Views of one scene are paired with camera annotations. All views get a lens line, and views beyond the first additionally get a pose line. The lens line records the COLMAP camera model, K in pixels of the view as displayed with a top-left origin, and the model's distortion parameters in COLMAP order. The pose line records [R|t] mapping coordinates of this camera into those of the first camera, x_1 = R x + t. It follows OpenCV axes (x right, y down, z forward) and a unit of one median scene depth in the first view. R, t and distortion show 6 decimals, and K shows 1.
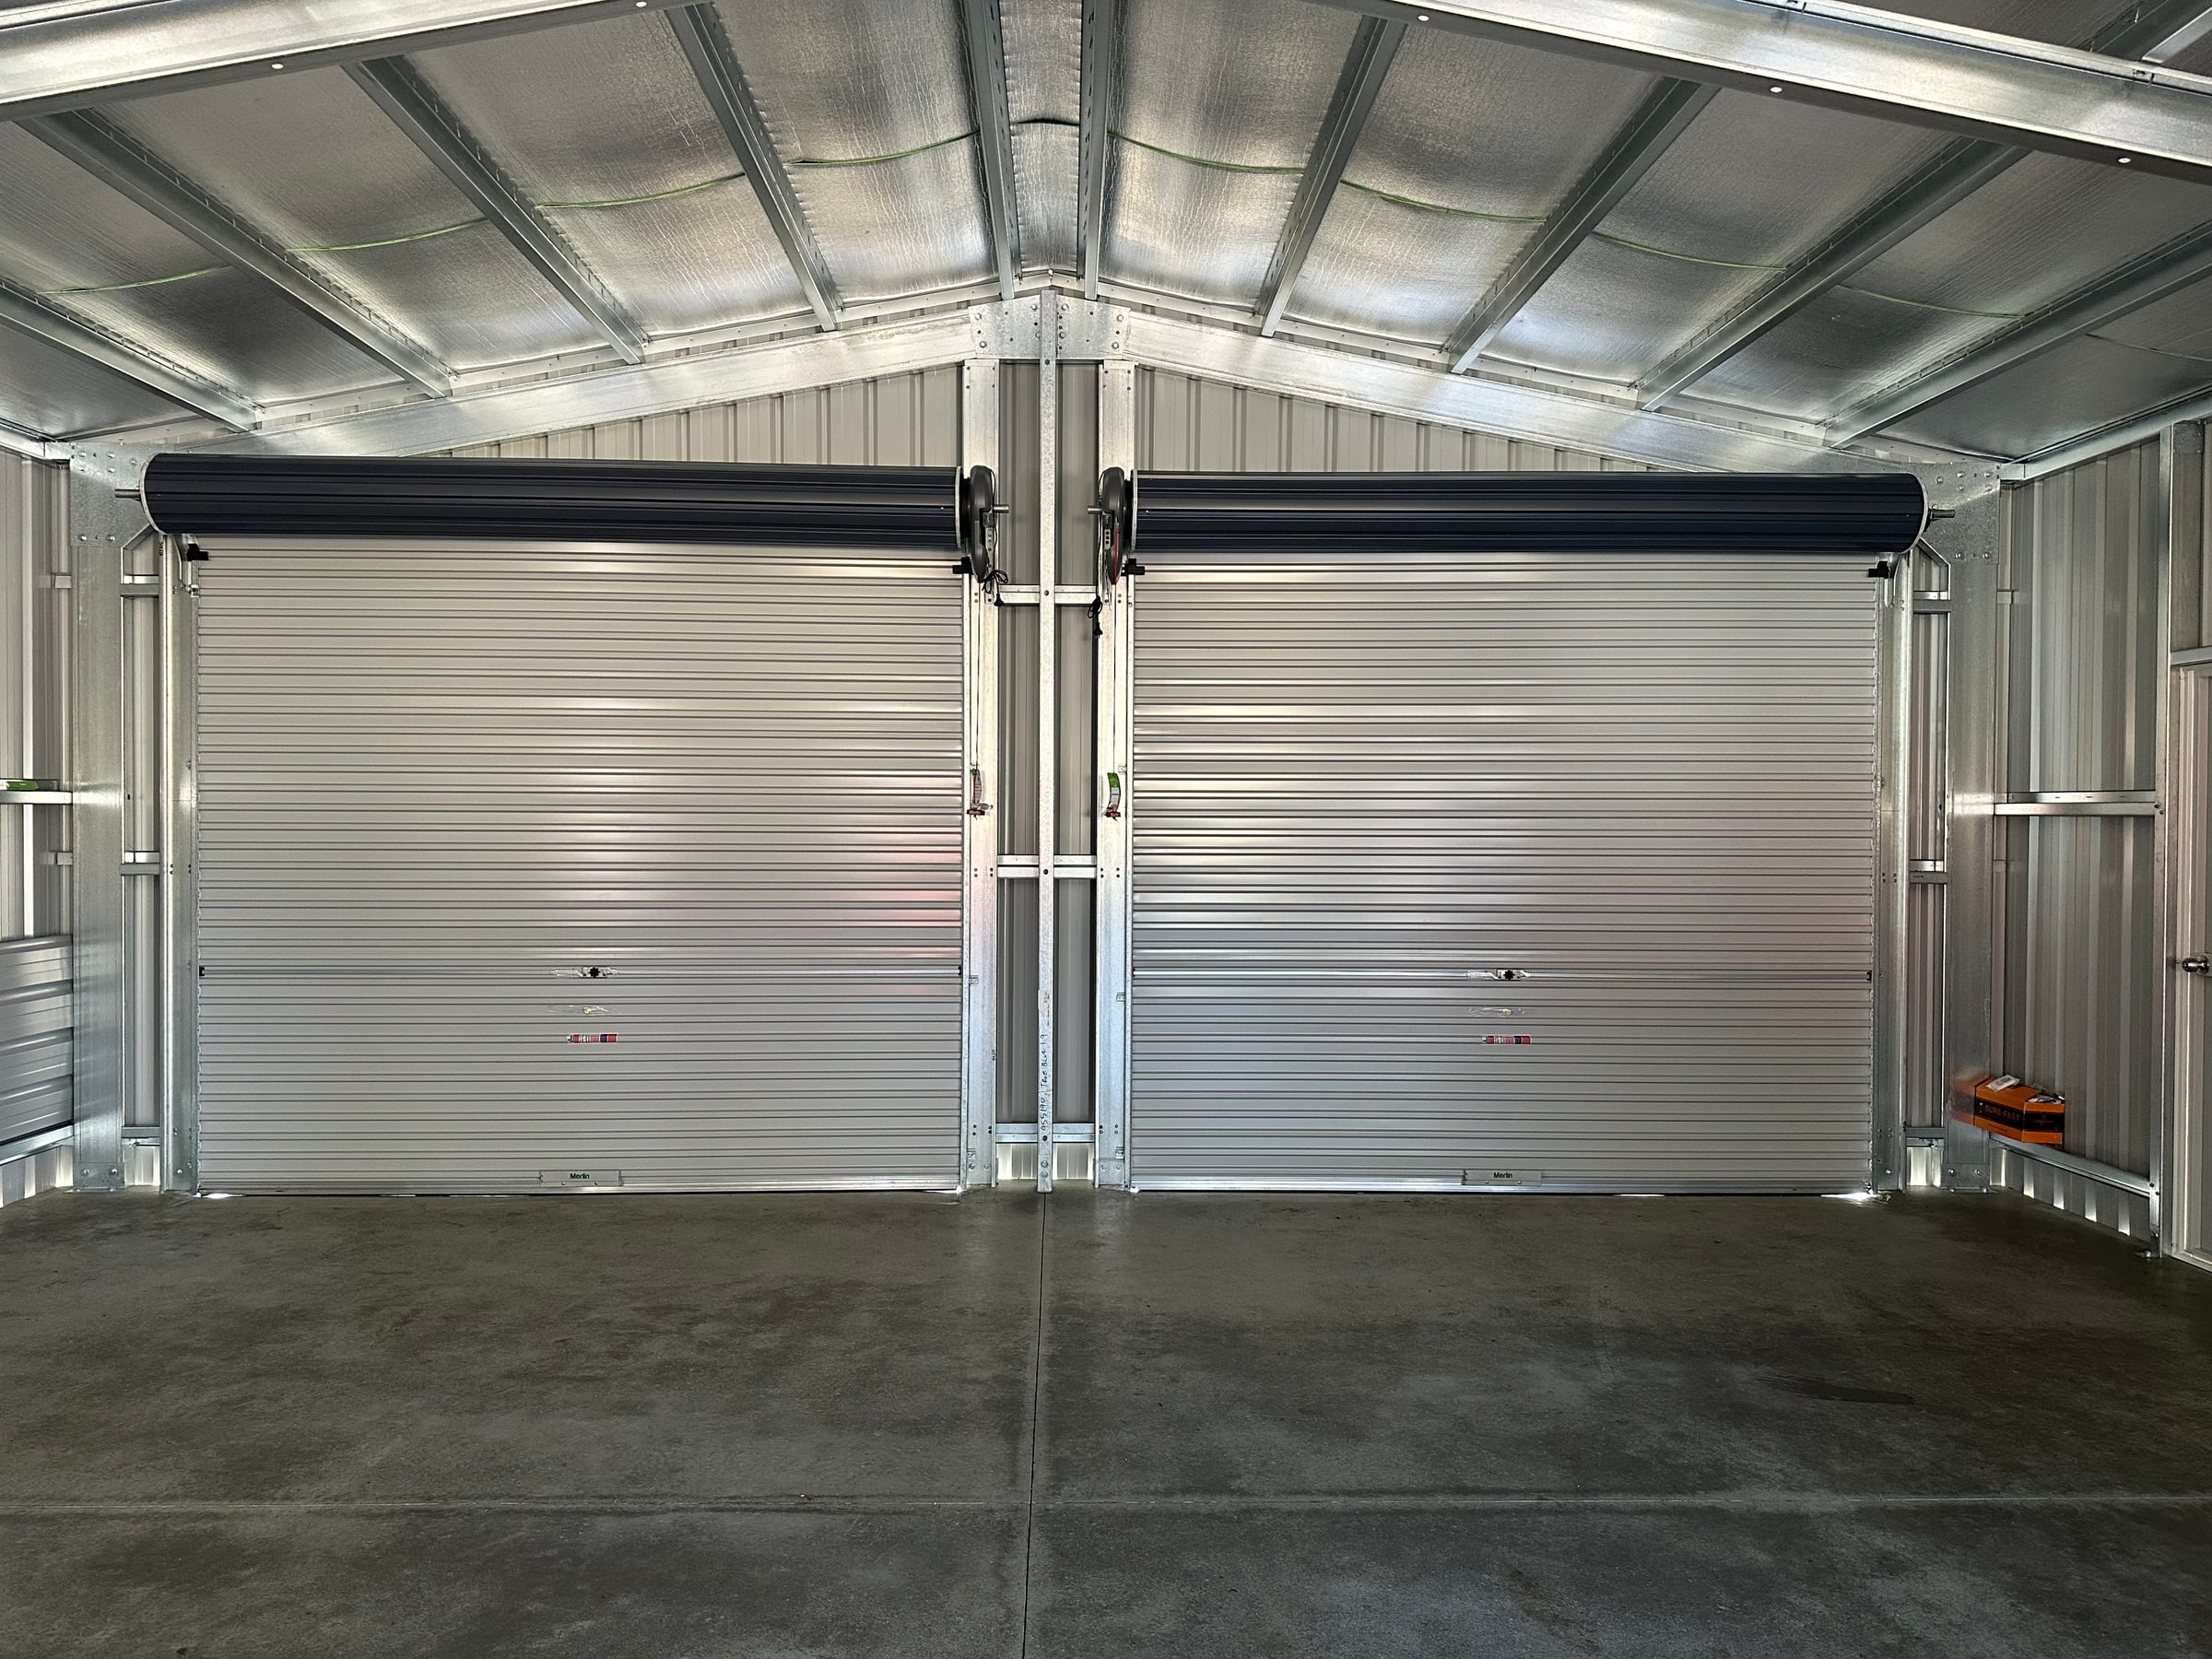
lens RADIAL K [[1572.0, 0, 1106.0], [0, 1572.0, 829.5], [0, 0, 1]] dist [0.061133, -0.080647]
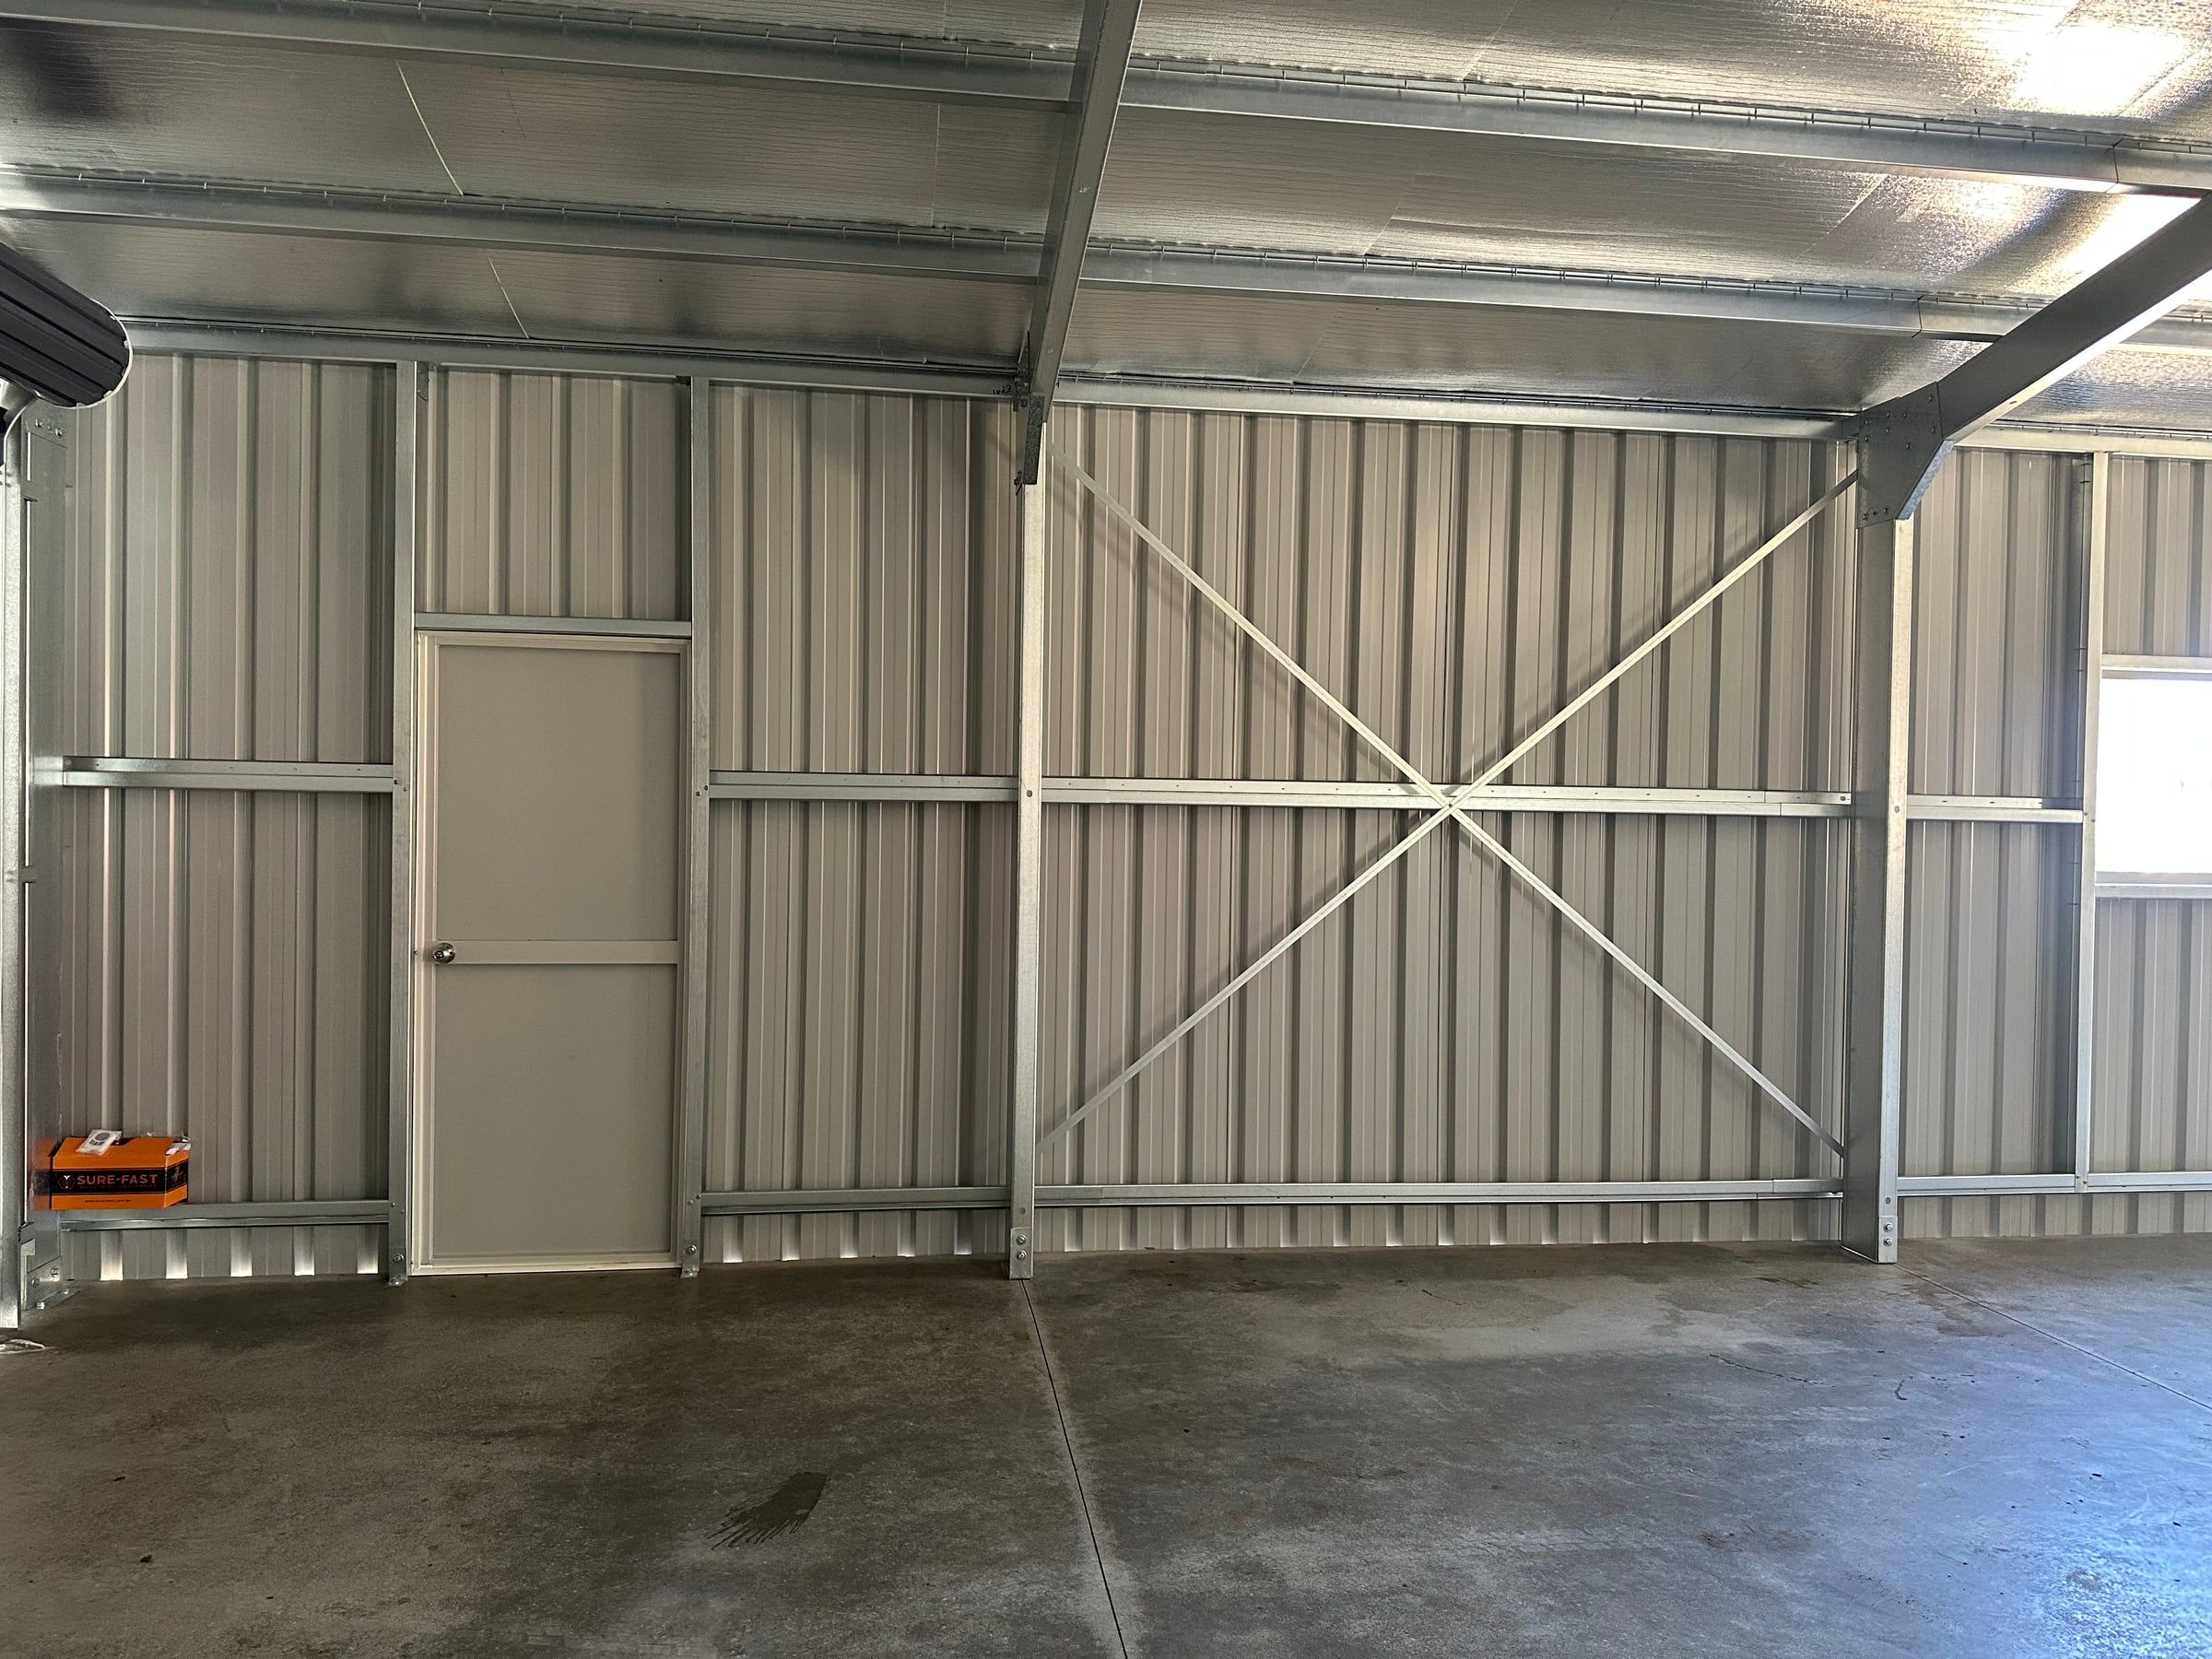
lens RADIAL K [[1572.0, 0, 1106.0], [0, 1572.0, 829.5], [0, 0, 1]] dist [0.061133, -0.080647]
pose [[-0.102781, -0.022141, 0.994458, -0.320825], [-0.004552, 0.999752, 0.021789, -0.010682], [-0.994694, -0.002287, -0.102856, 0.824947]]
